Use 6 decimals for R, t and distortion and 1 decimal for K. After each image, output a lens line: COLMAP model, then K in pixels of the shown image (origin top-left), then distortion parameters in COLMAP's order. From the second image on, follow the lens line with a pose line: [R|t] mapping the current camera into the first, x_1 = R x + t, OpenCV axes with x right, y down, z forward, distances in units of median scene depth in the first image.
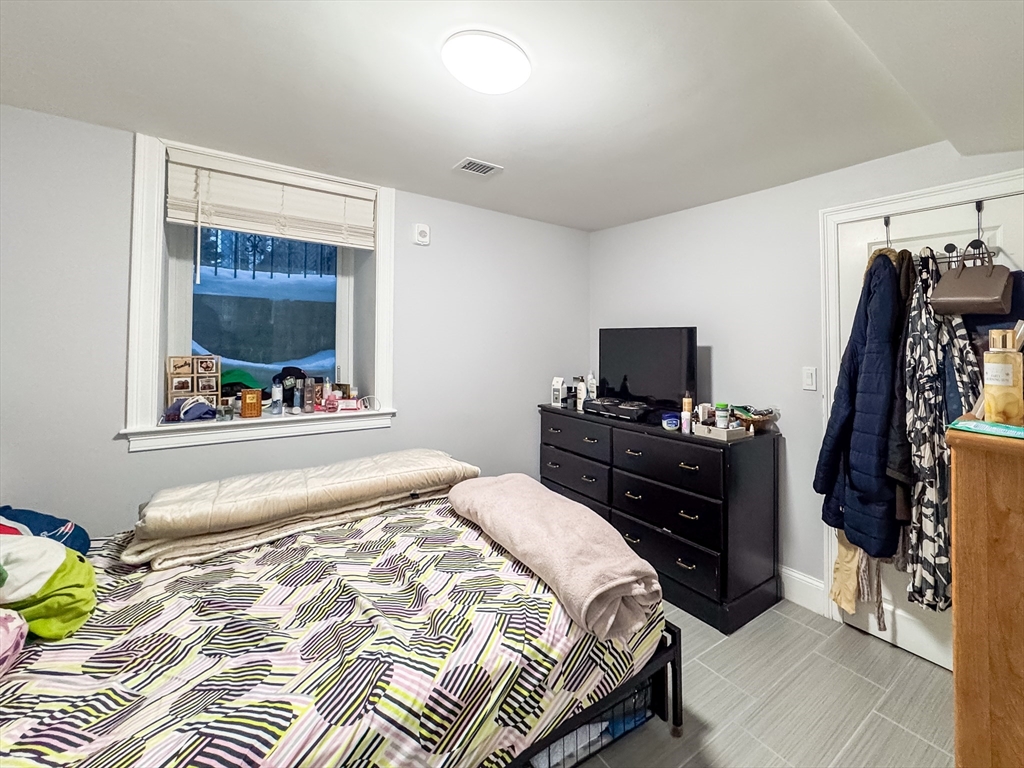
lens RADIAL K [[447.4, 0, 521.8], [0, 447.4, 373.1], [0, 0, 1]] dist [-0.005296, 0.007564]
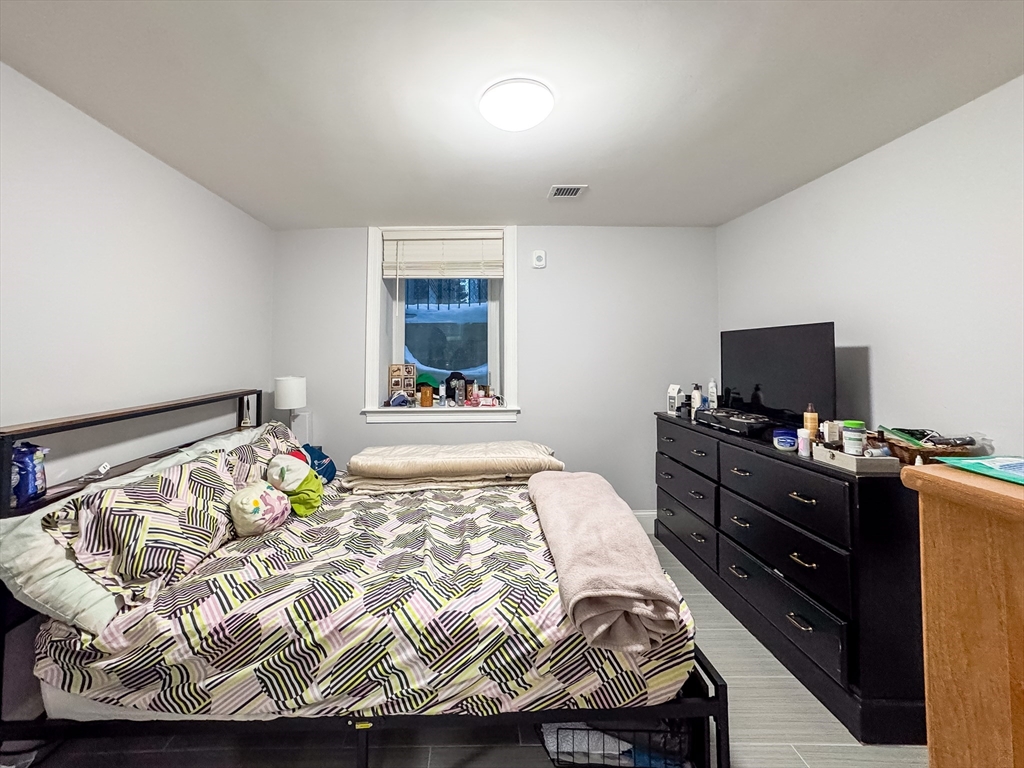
lens RADIAL K [[413.1, 0, 512.3], [0, 413.1, 379.3], [0, 0, 1]] dist [-0.011291, 0.002815]
pose [[0.795821, 0.013211, -0.605387, 0.462215], [-0.026041, 0.999584, -0.012419, 0.024411], [0.604971, 0.025648, 0.795834, 0.128257]]
